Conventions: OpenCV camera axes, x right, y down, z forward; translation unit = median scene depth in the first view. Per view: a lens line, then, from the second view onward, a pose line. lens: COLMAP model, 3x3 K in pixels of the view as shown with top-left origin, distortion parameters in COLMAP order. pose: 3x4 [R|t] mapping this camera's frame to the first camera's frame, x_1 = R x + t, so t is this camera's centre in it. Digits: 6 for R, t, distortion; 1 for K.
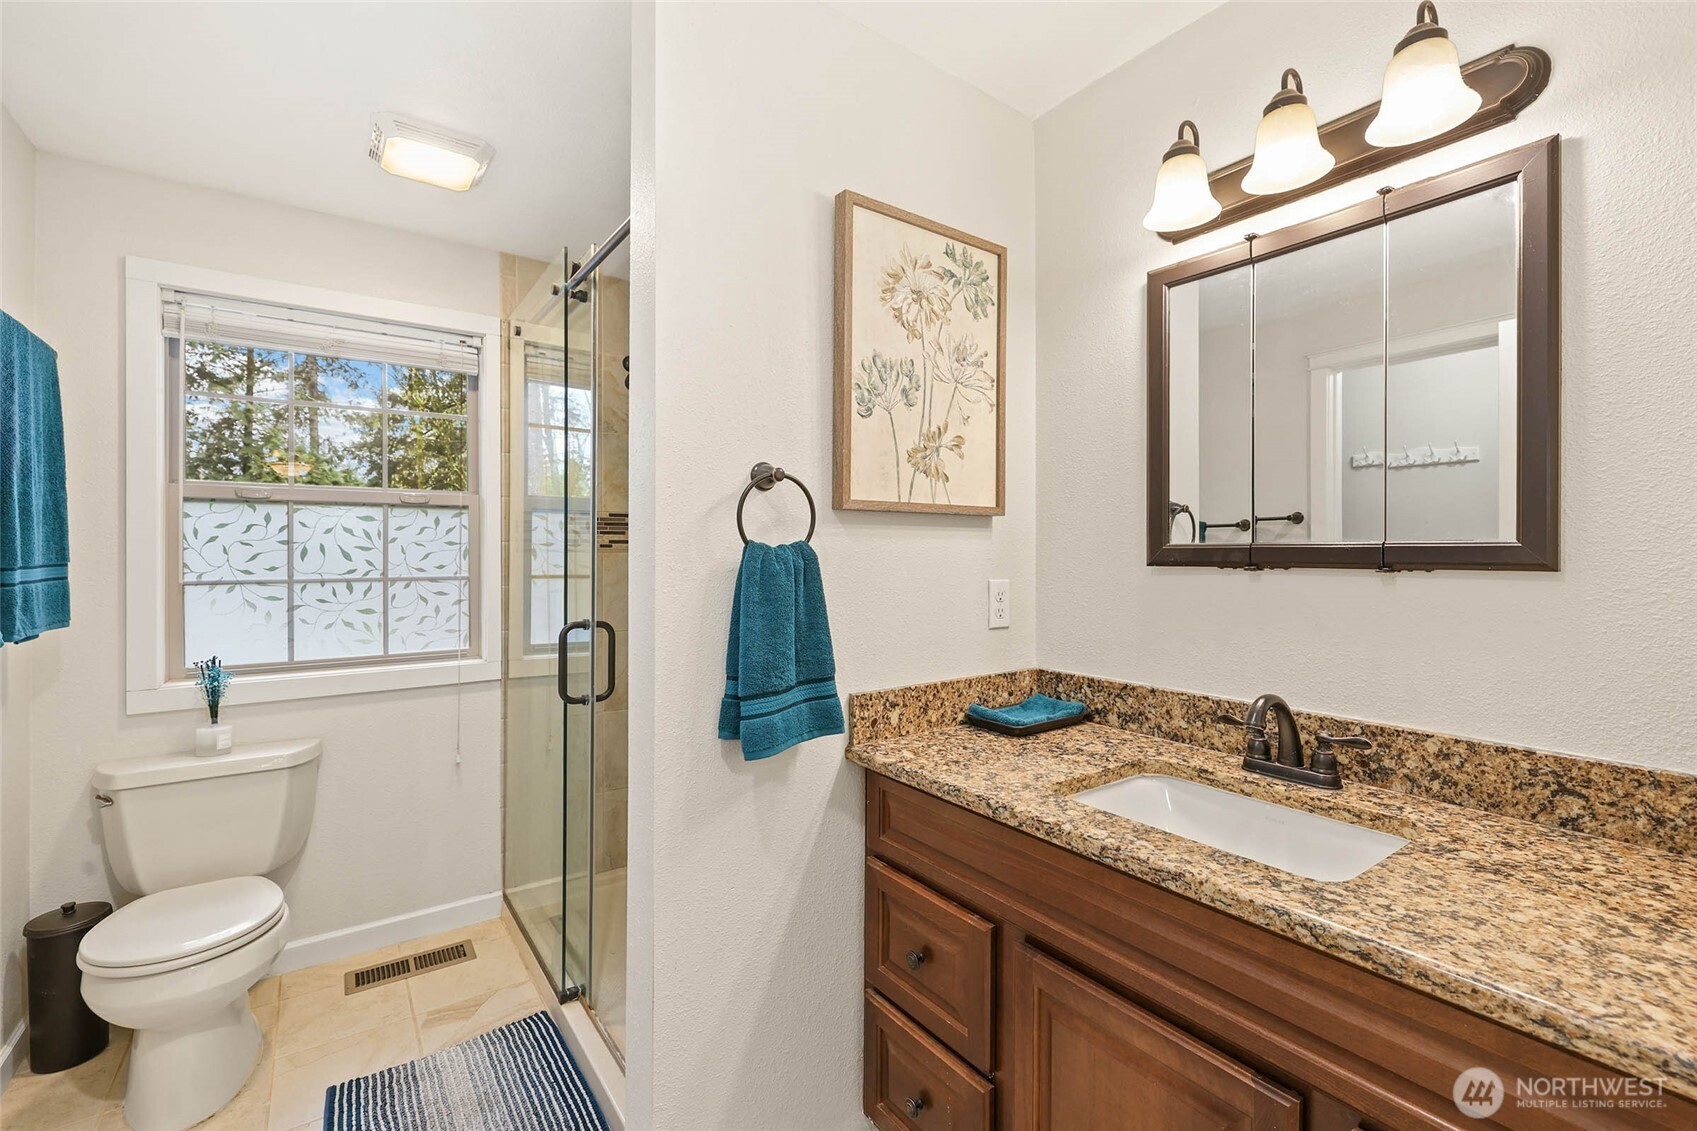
lens RADIAL K [[736.6, 0, 843.8], [0, 736.6, 564.5], [0, 0, 1]] dist [0.001998, 0.000286]
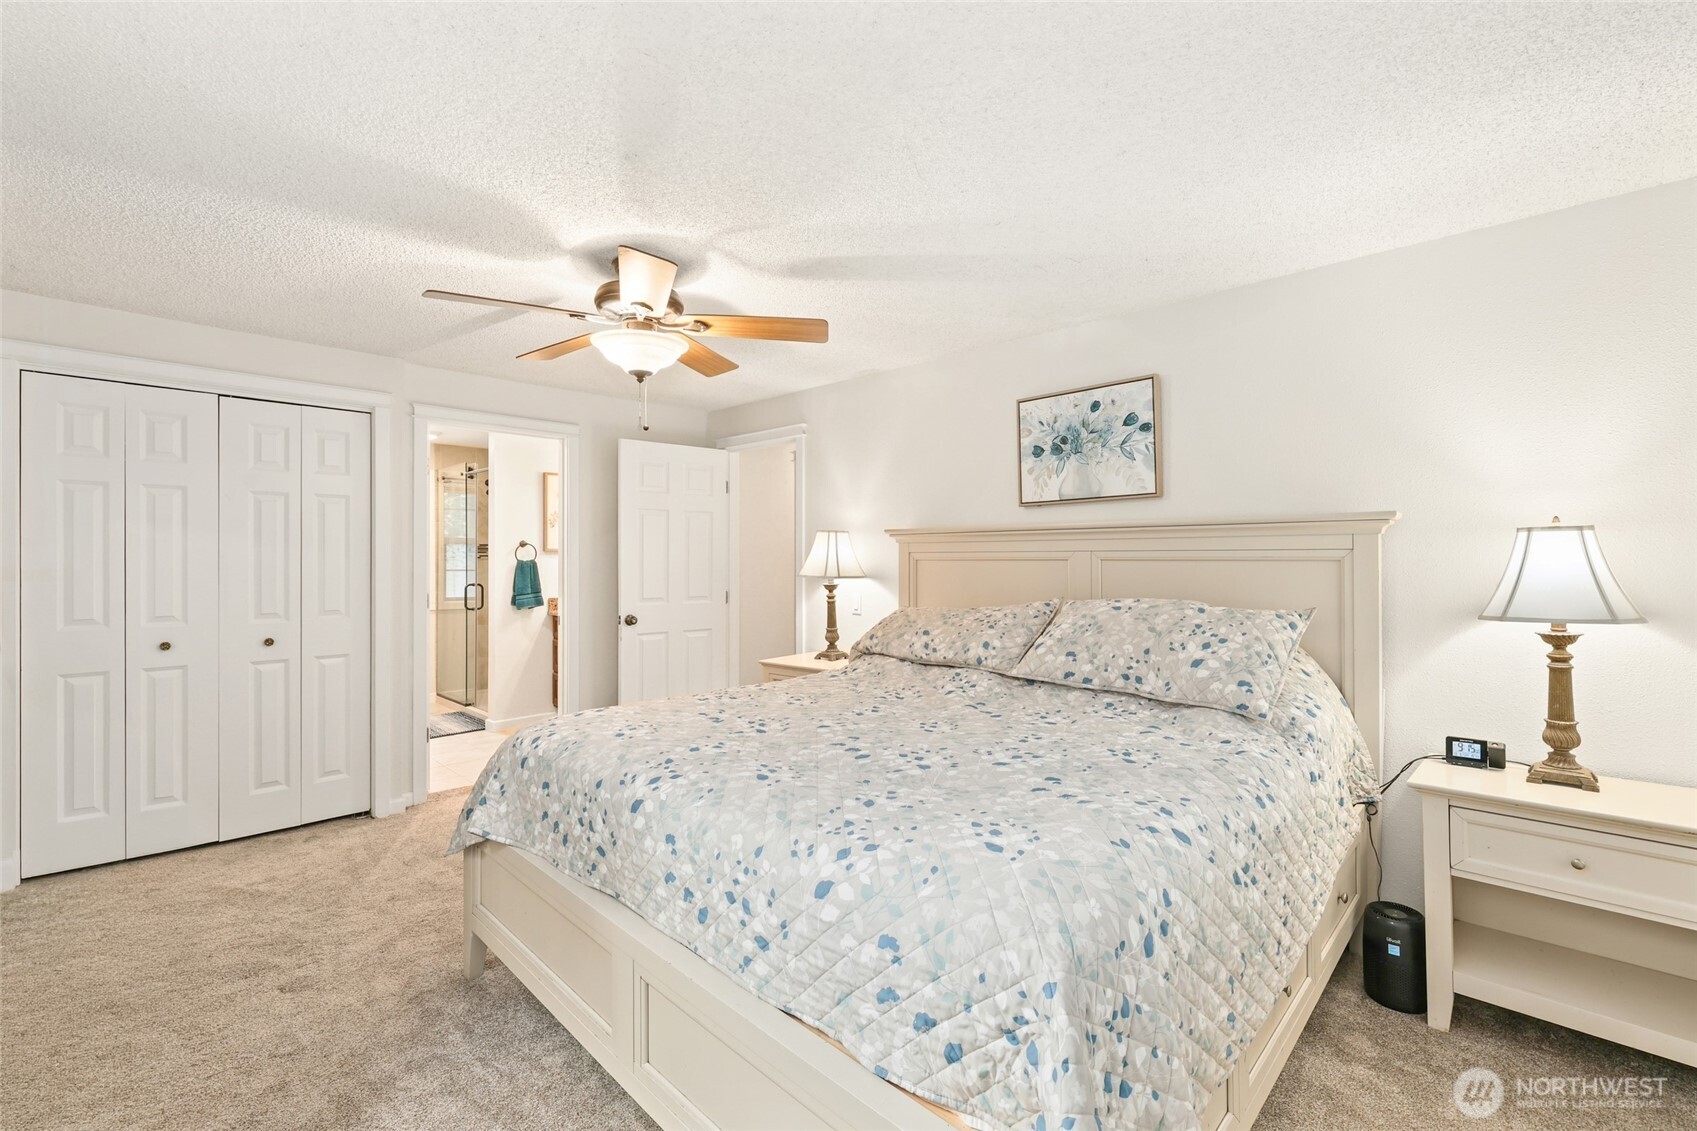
lens RADIAL K [[736.6, 0, 847.9], [0, 736.6, 562.6], [0, 0, 1]] dist [0.001998, 0.000286]
pose [[0.986059, -0.002197, 0.166384, 0.951326], [0.001976, 0.999997, 0.001492, -0.015894], [-0.166386, -0.001143, 0.986060, -3.216088]]
